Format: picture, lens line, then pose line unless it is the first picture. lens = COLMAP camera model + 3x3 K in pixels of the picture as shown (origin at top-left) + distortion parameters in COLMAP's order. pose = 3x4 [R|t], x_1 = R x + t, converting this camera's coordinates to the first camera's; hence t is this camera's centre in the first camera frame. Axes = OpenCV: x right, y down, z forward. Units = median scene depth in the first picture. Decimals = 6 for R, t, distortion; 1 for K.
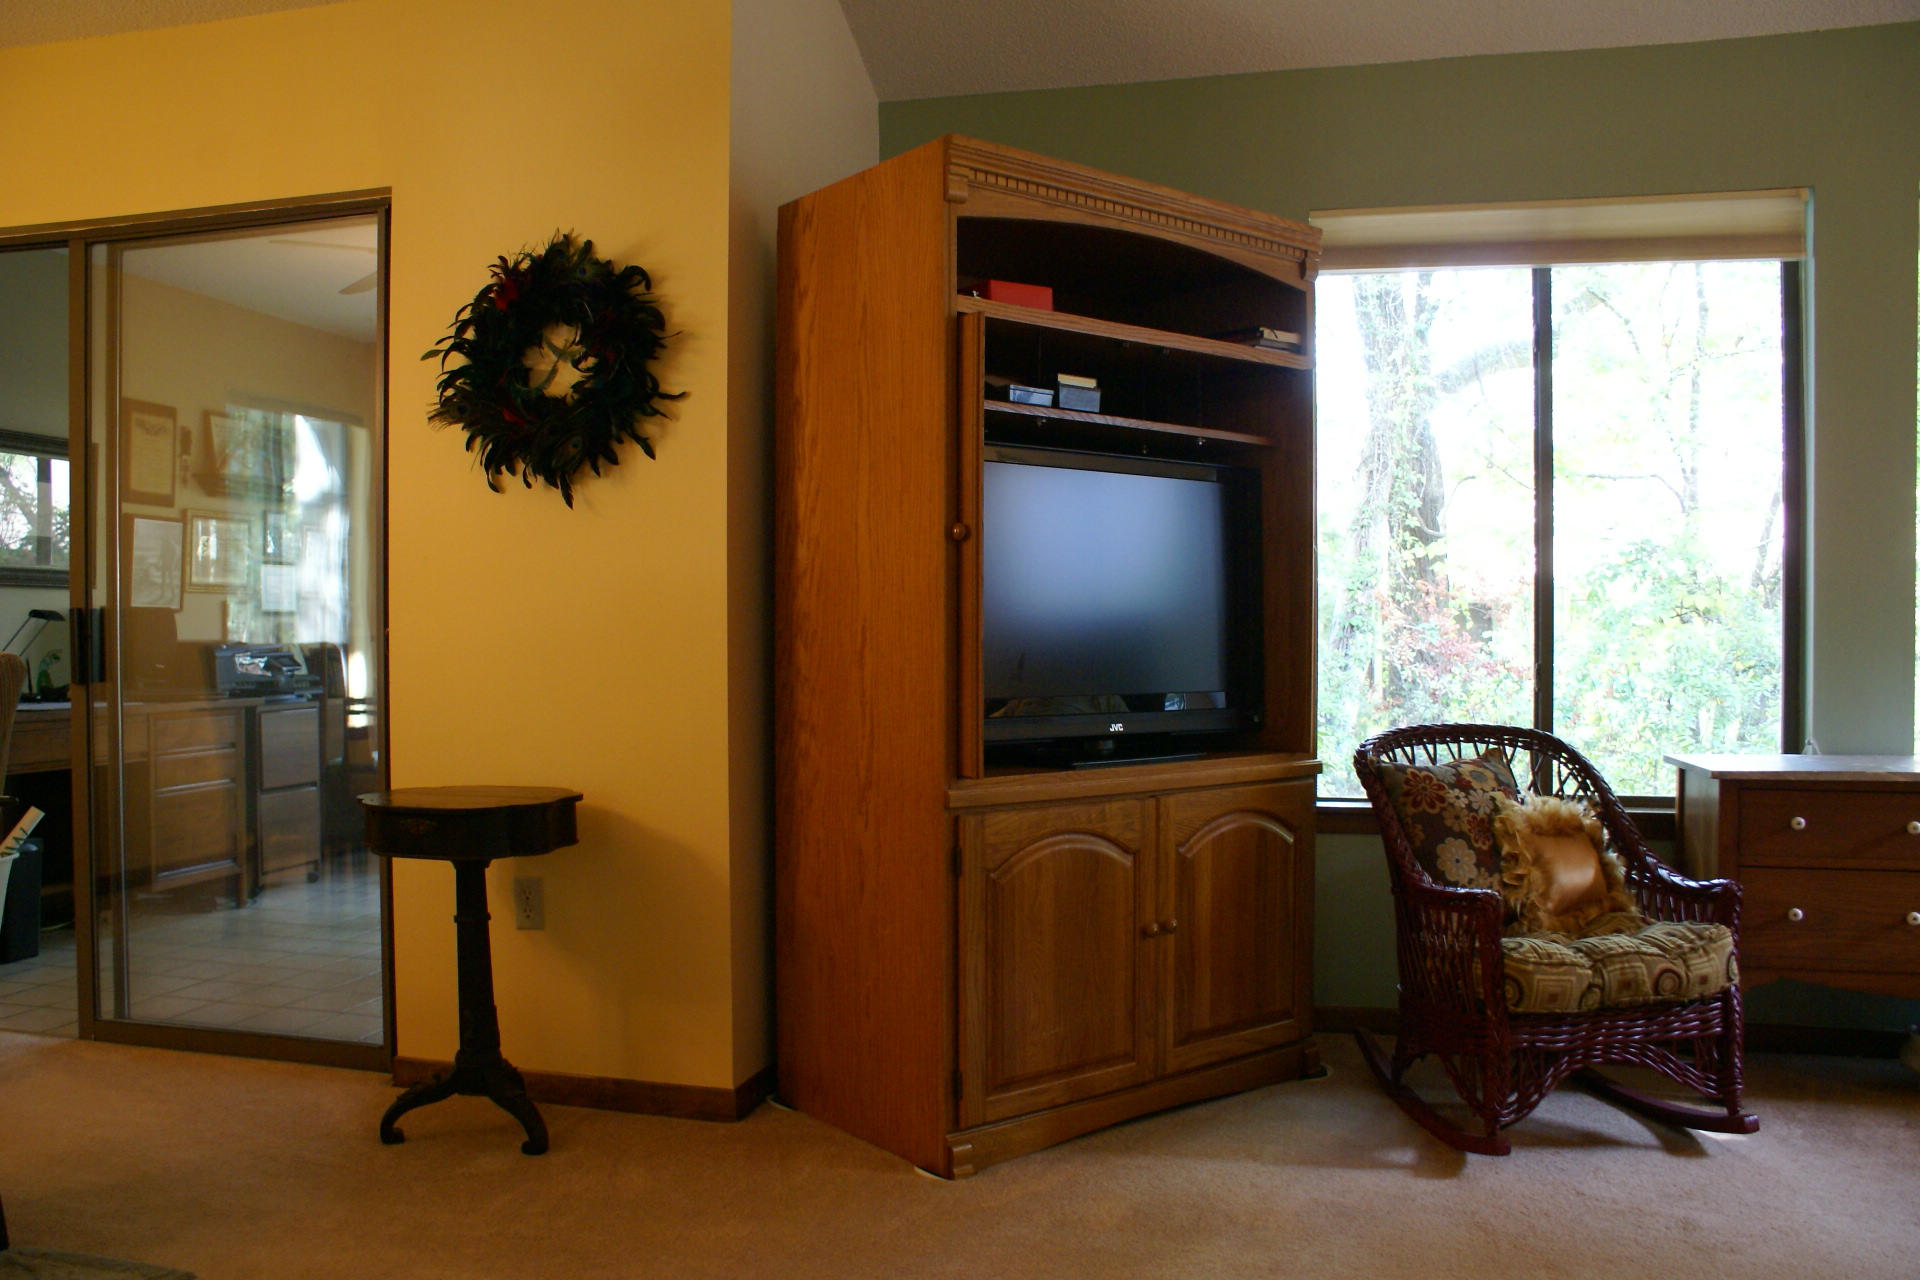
lens RADIAL K [[1558.7, 0, 960.0], [0, 1558.7, 640.0], [0, 0, 1]] dist [-0.156070, 0.140746]
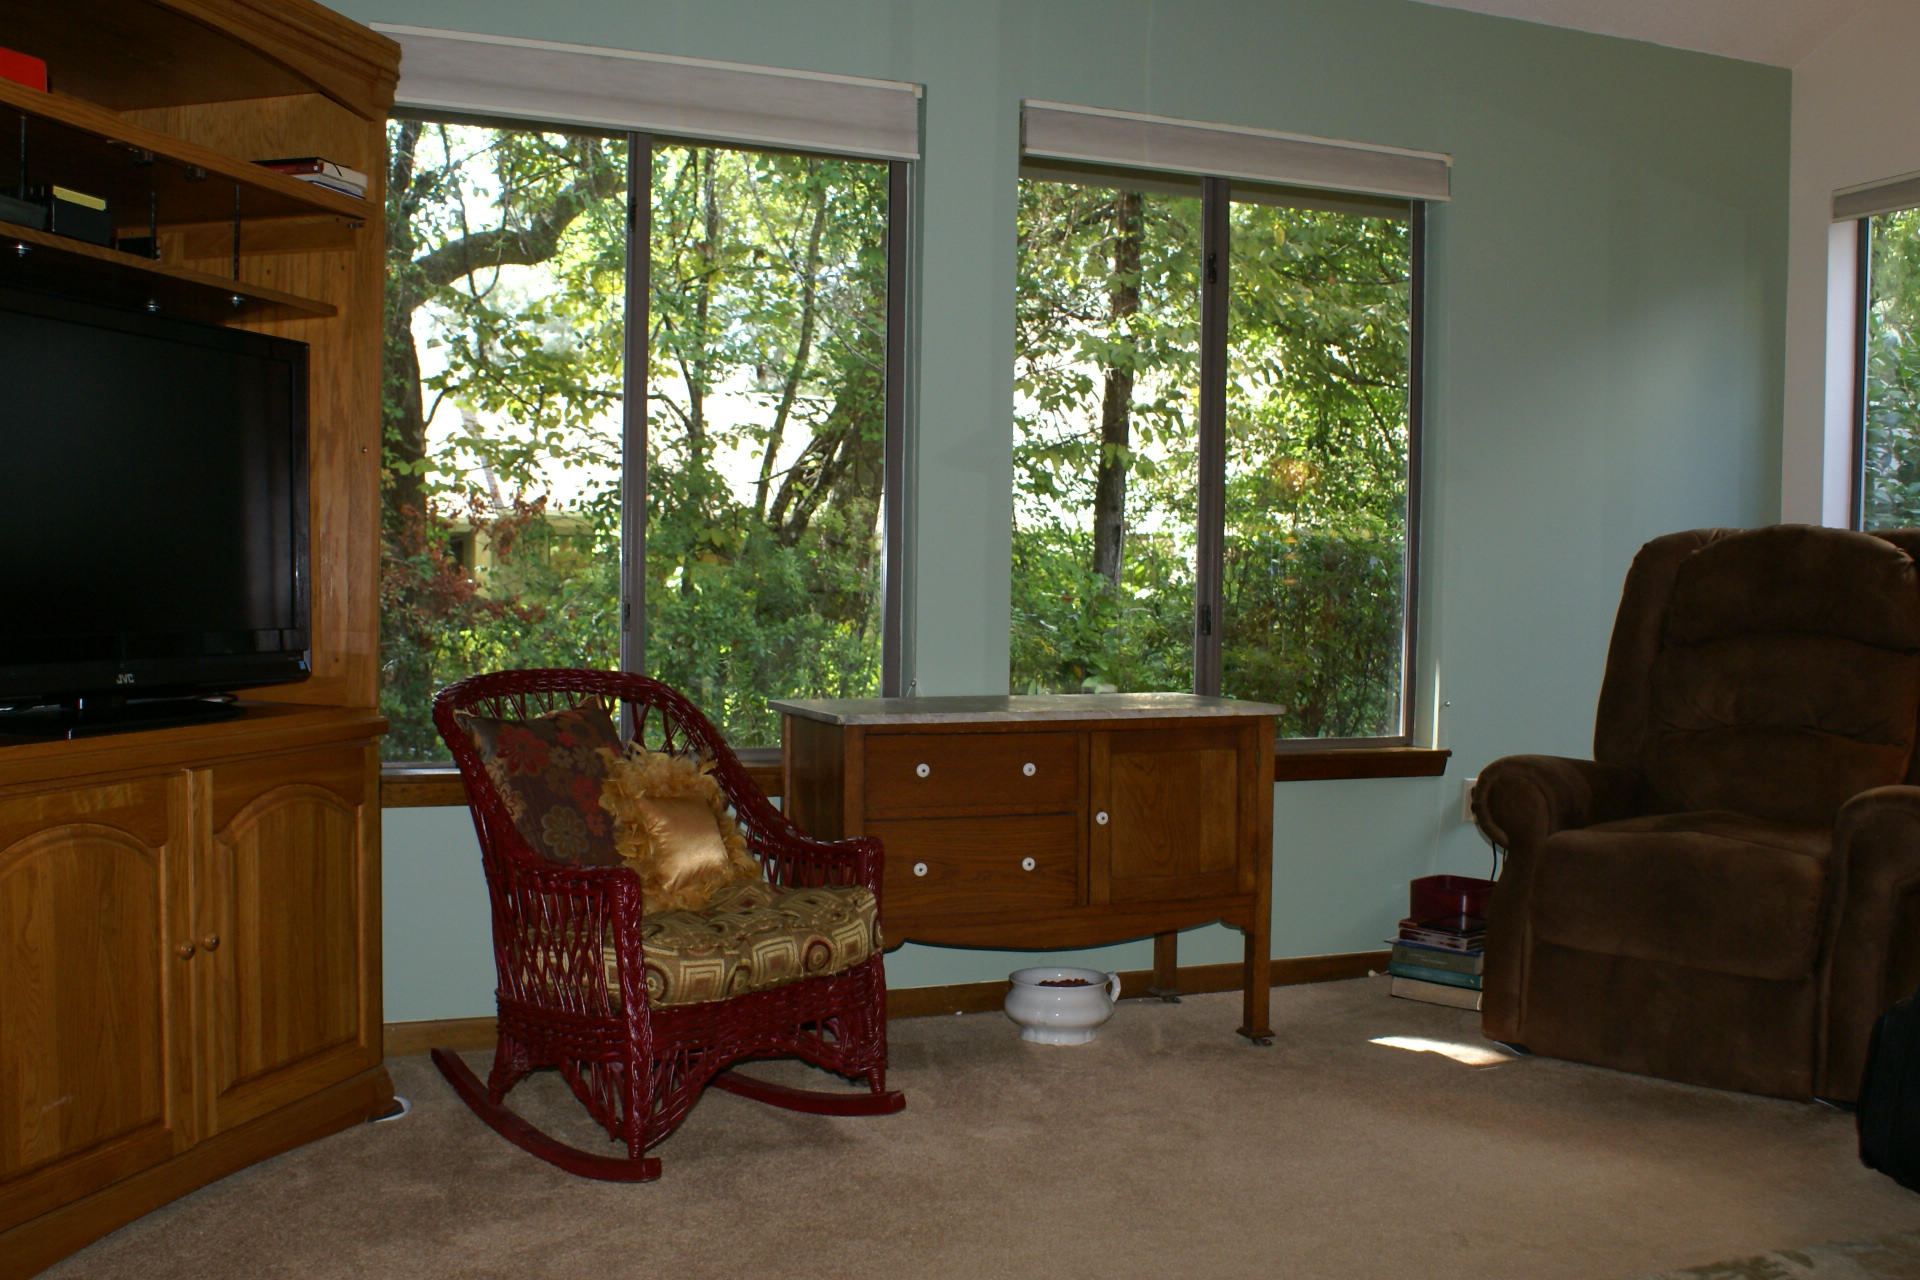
lens RADIAL K [[1786.3, 0, 960.0], [0, 1786.3, 640.0], [0, 0, 1]] dist [-0.055370, -0.004023]
pose [[0.811172, -0.005595, 0.584780, -0.074877], [-0.013880, 0.999488, 0.028816, 0.009232], [-0.584642, -0.031491, 0.810680, 0.101466]]
